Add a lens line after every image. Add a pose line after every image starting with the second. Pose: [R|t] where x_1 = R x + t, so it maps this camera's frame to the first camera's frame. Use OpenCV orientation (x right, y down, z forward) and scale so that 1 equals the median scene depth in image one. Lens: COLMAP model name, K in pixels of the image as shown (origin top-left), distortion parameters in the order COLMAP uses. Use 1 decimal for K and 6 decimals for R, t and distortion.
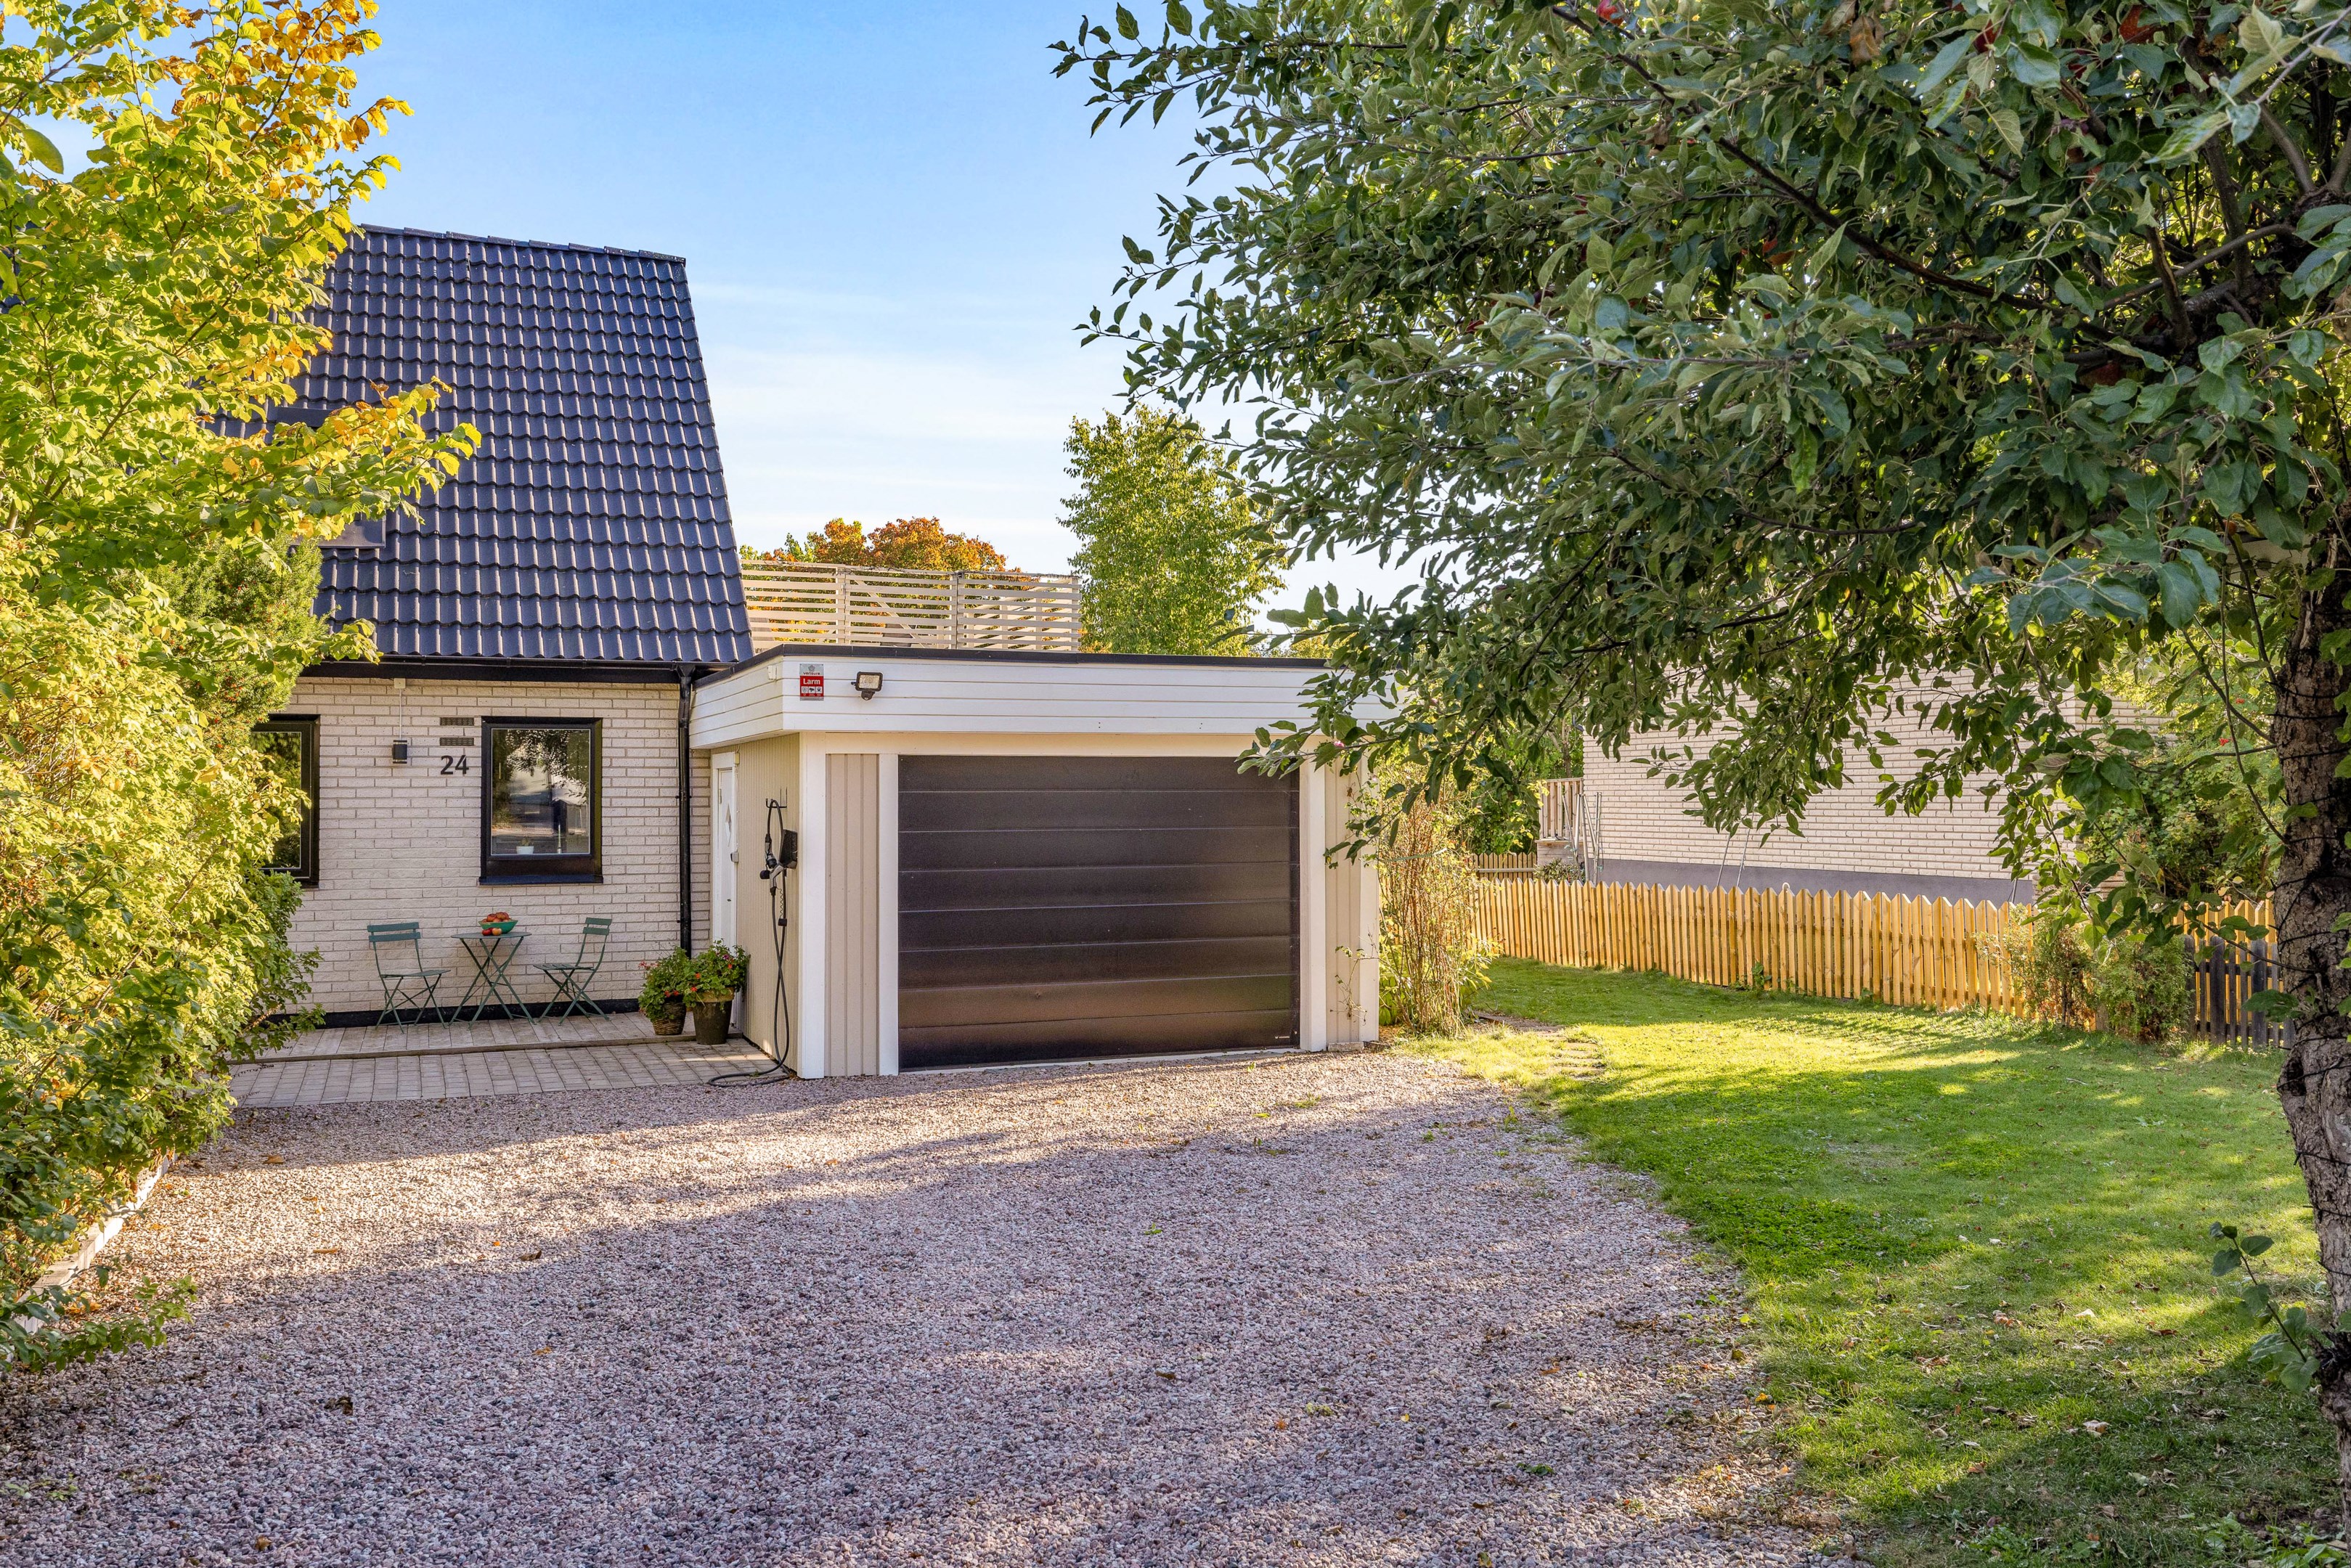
lens RADIAL K [[1880.0, 0, 1177.1], [0, 1880.0, 777.7], [0, 0, 1]] dist [0.008938, 0.006073]
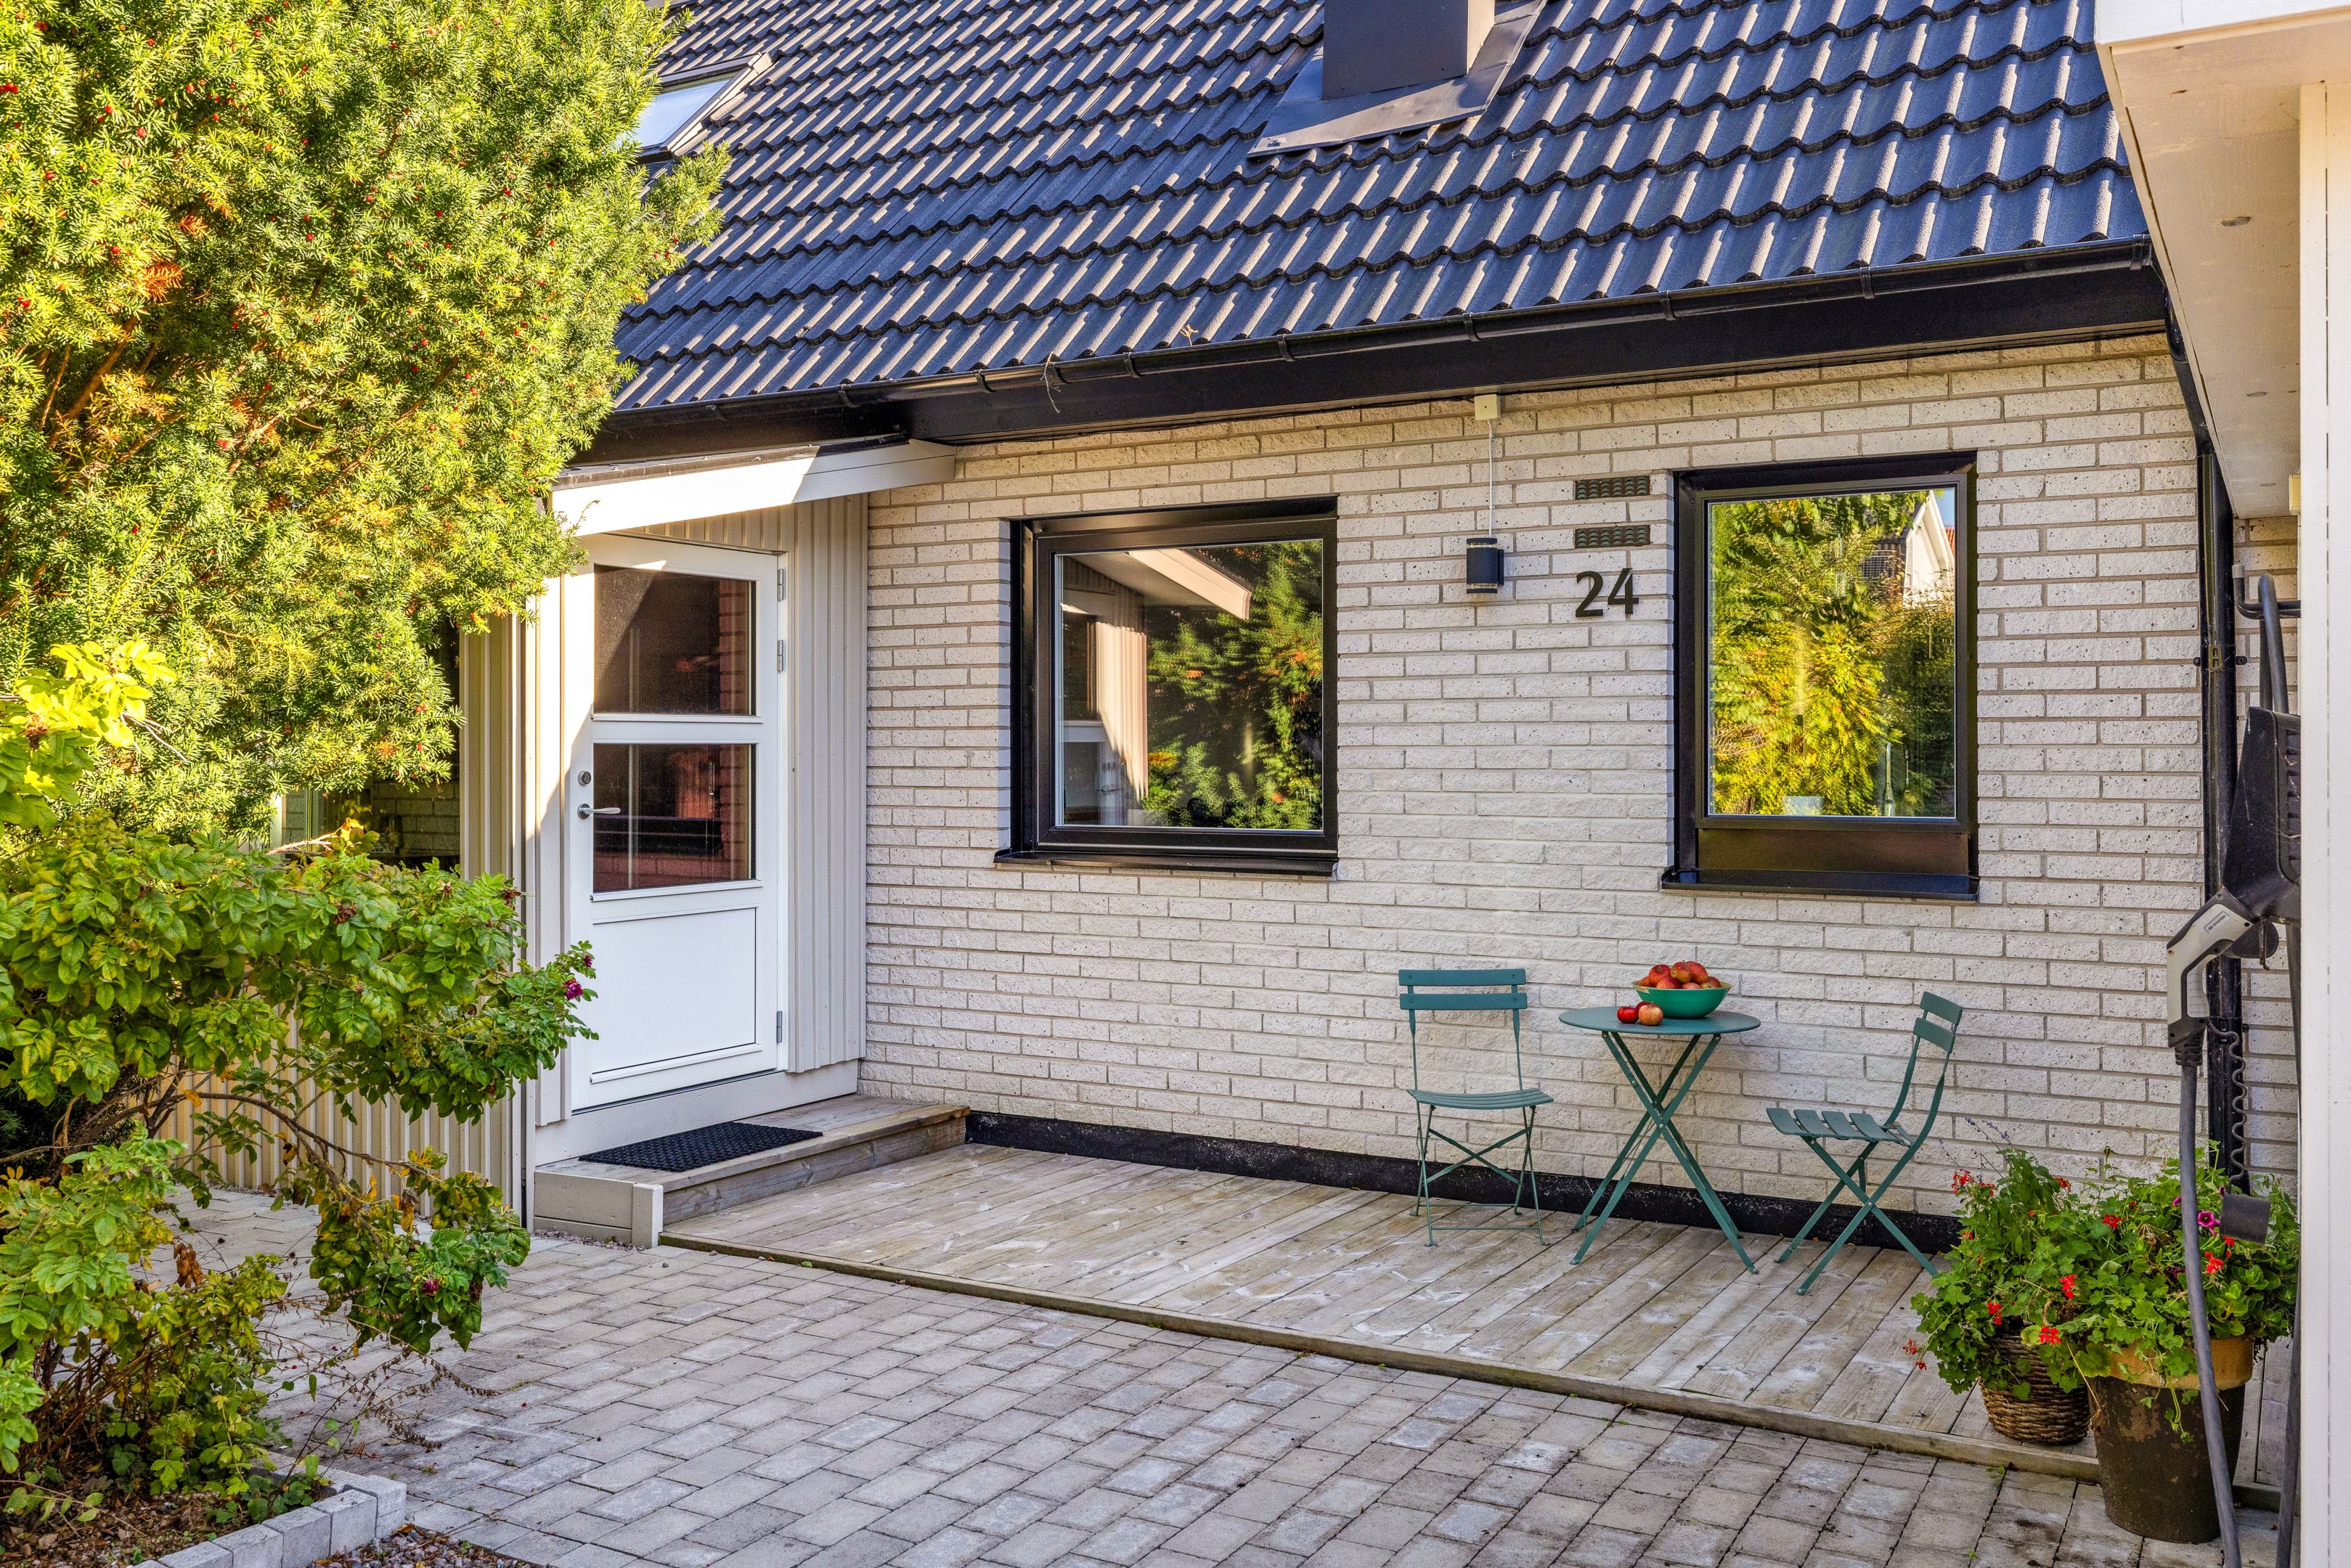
lens RADIAL K [[1939.3, 0, 1173.0], [0, 1939.3, 767.9], [0, 0, 1]] dist [-0.036318, -0.000378]
pose [[0.592775, 0.009080, -0.805317, -0.119524], [0.005507, 0.999867, 0.015328, 0.029257], [0.805349, -0.013521, 0.592647, 0.809698]]
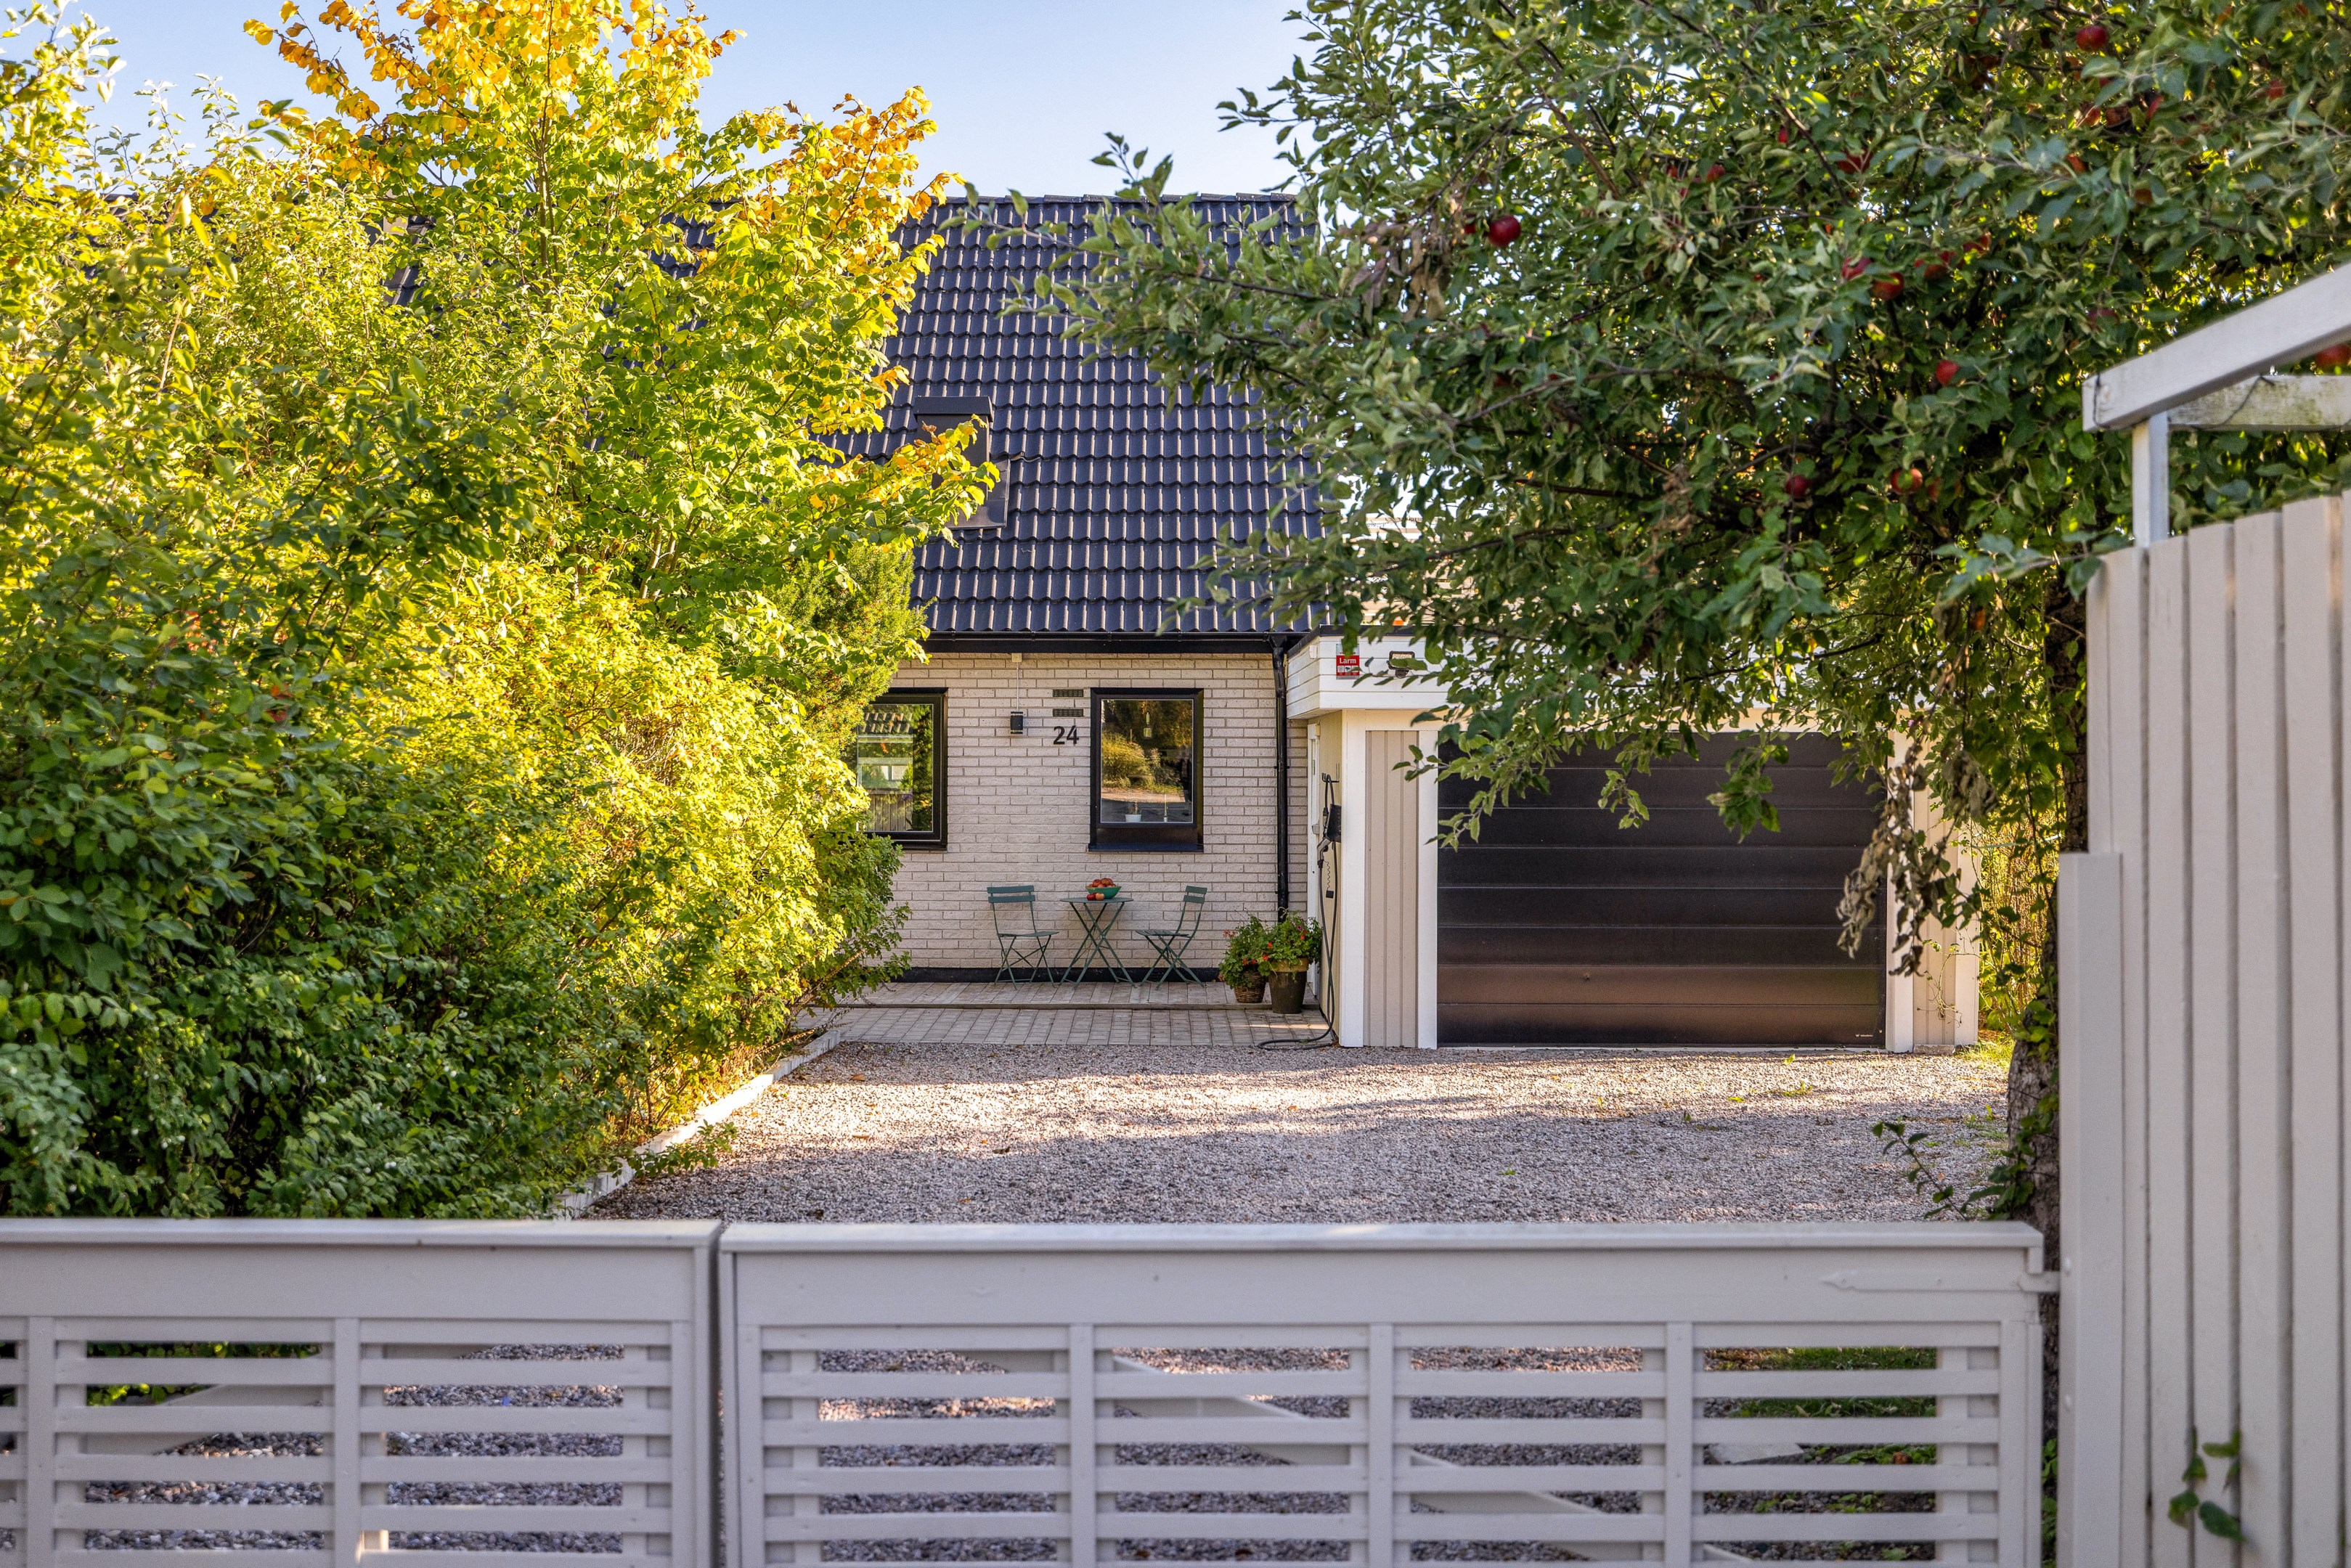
lens RADIAL K [[2374.8, 0, 1174.0], [0, 2374.8, 774.3], [0, 0, 1]] dist [0.007968, 0.000000]
pose [[0.926898, 0.009978, -0.375180, 0.194615], [-0.002288, 0.999778, 0.020936, -0.015268], [0.375306, -0.018548, 0.926715, -0.227334]]
